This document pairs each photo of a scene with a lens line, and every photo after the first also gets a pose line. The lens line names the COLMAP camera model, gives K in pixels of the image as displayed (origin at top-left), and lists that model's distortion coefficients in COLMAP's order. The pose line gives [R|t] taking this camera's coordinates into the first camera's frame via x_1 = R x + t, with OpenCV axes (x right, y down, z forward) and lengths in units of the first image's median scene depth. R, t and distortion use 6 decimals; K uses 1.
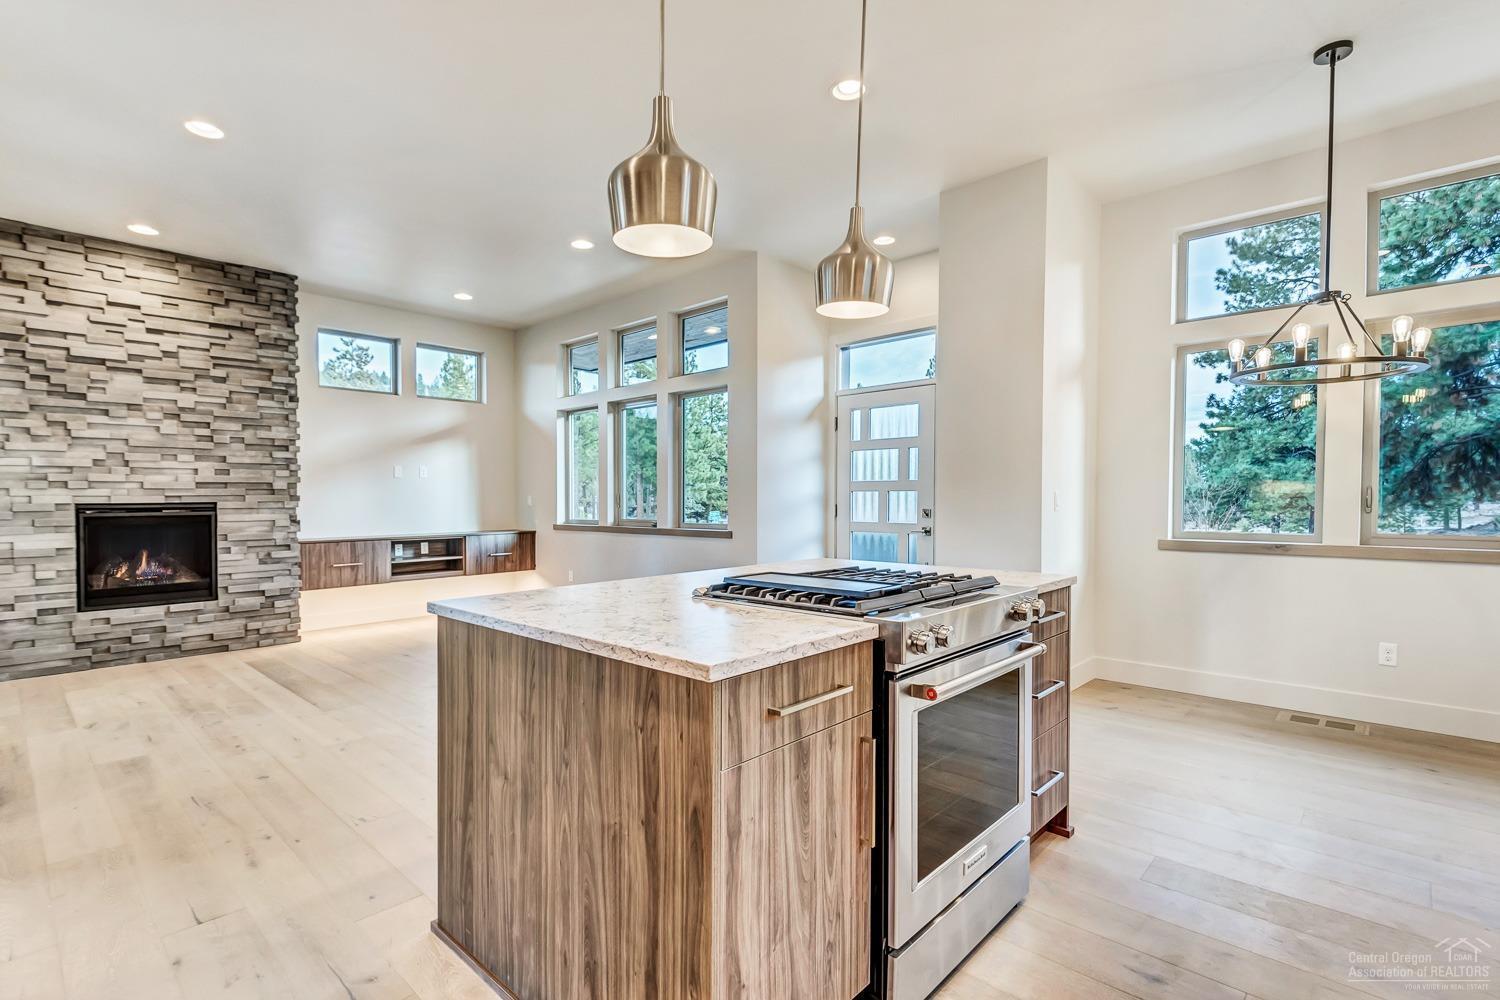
lens RADIAL K [[715.6, 0, 749.9], [0, 715.6, 510.6], [0, 0, 1]] dist [-0.001541, -0.000708]
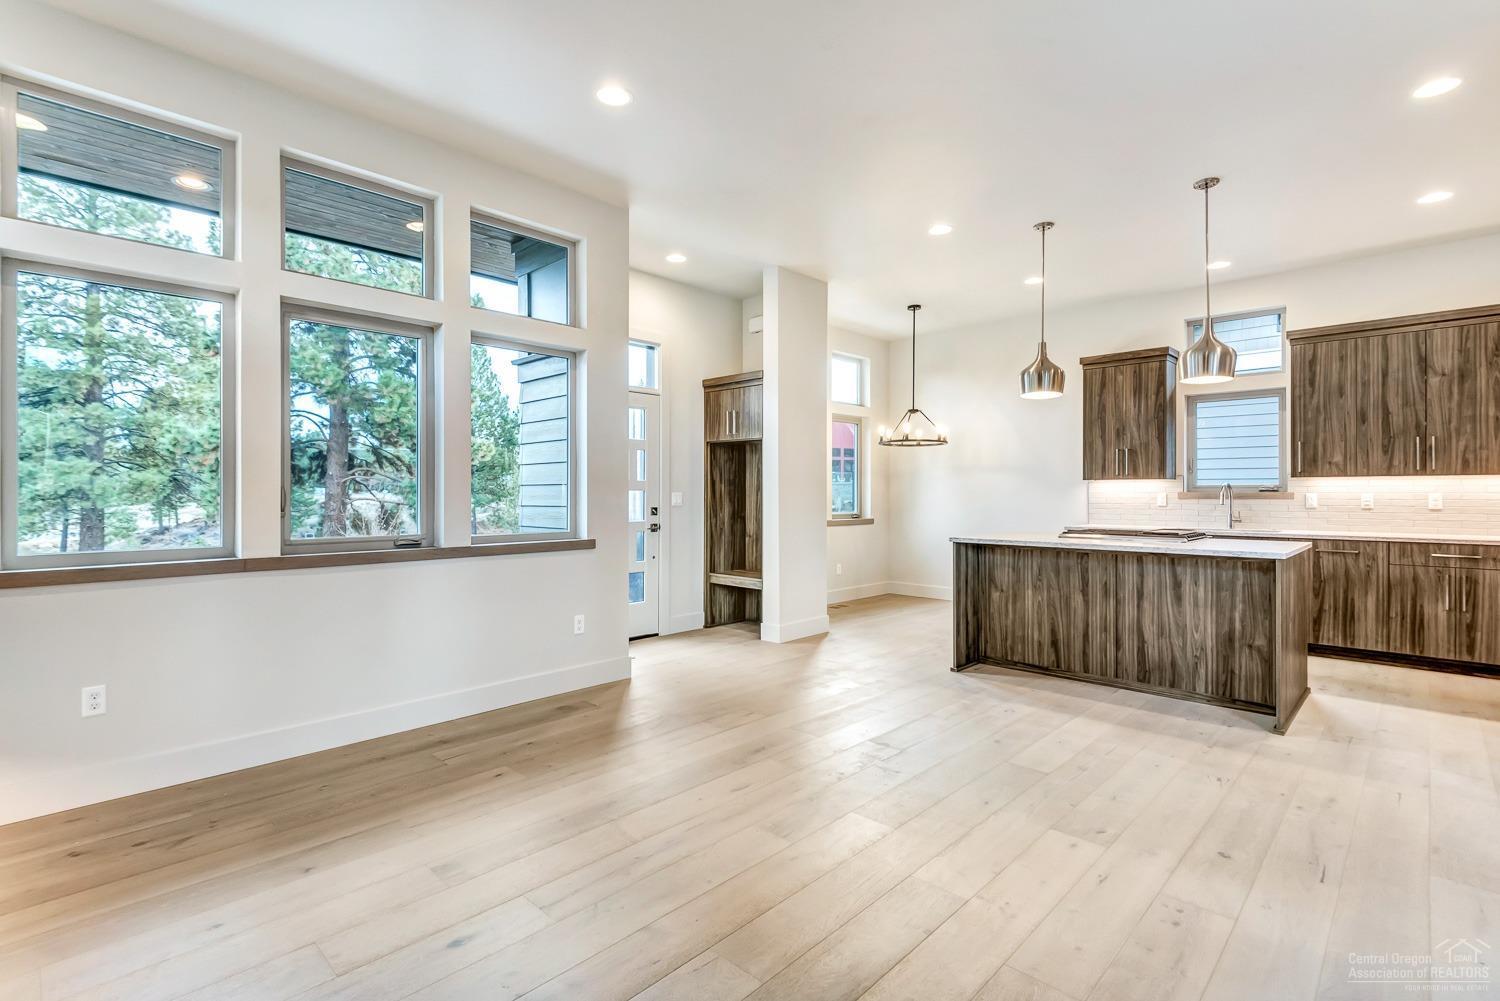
lens RADIAL K [[698.8, 0, 736.7], [0, 698.8, 487.8], [0, 0, 1]] dist [0.019311, -0.015467]
pose [[0.032379, 0.012630, 0.999396, -0.810478], [0.021725, 0.999675, -0.013338, -0.014593], [-0.999240, 0.022144, 0.032094, 0.828233]]
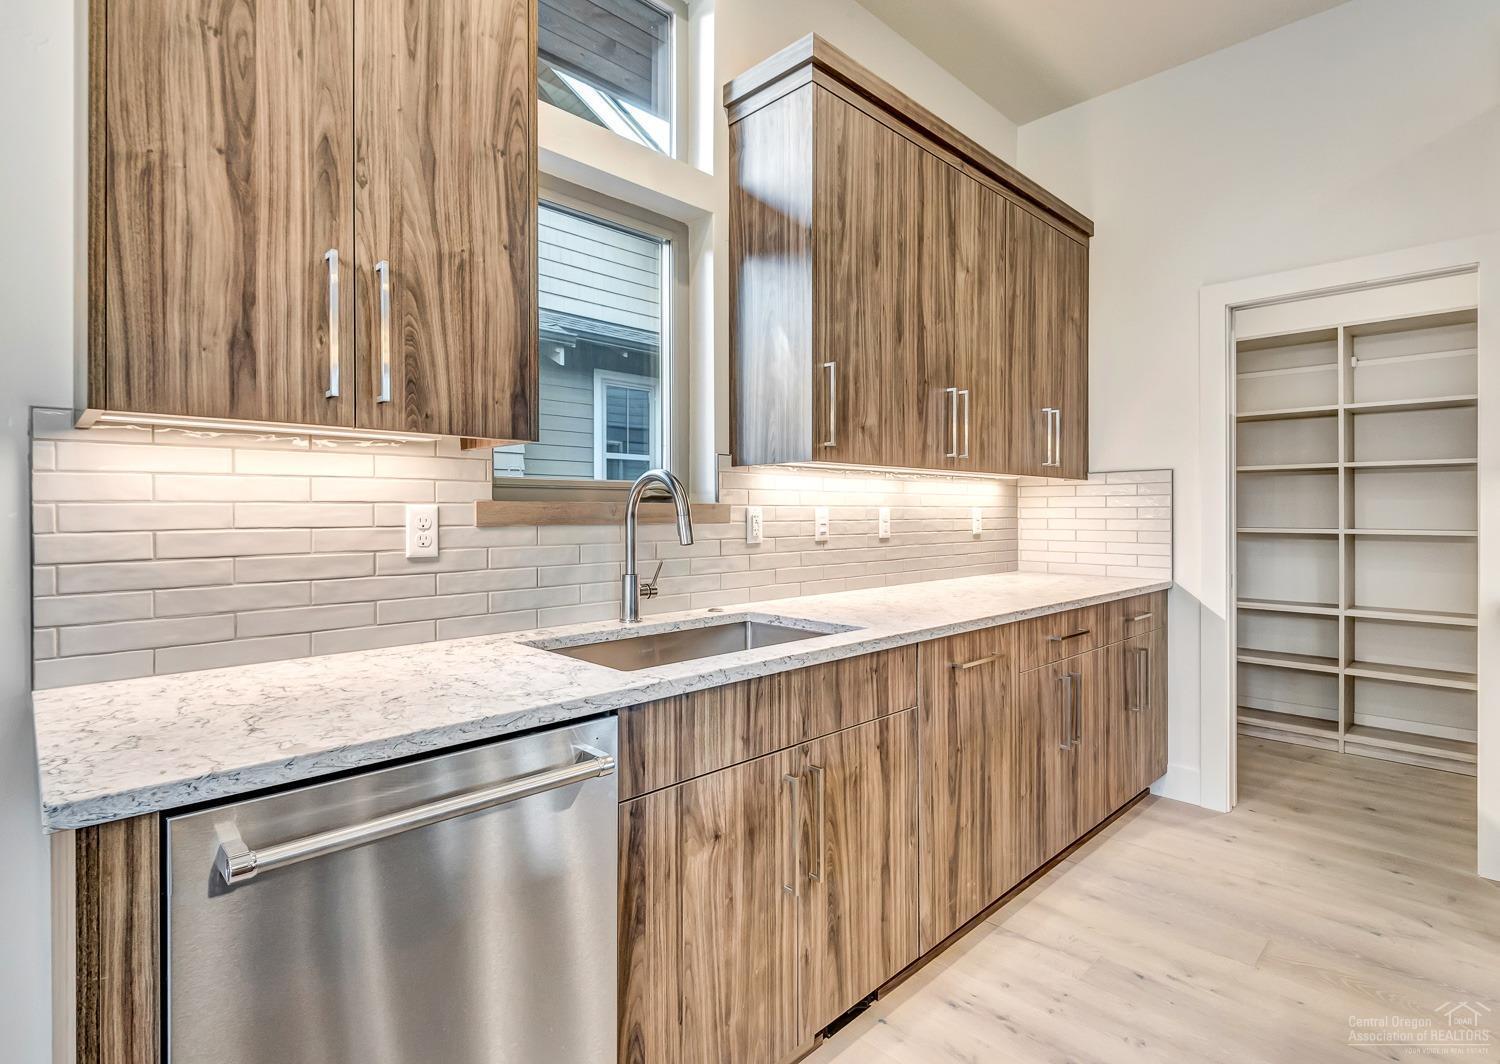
lens RADIAL K [[738.3, 0, 697.7], [0, 738.3, 516.3], [0, 0, 1]] dist [0.003454, -0.000607]
pose [[-0.995927, 0.006190, 0.089952, 0.239792], [0.008534, 0.999633, 0.025697, -0.007950], [-0.089760, 0.026360, -0.995615, 0.442870]]
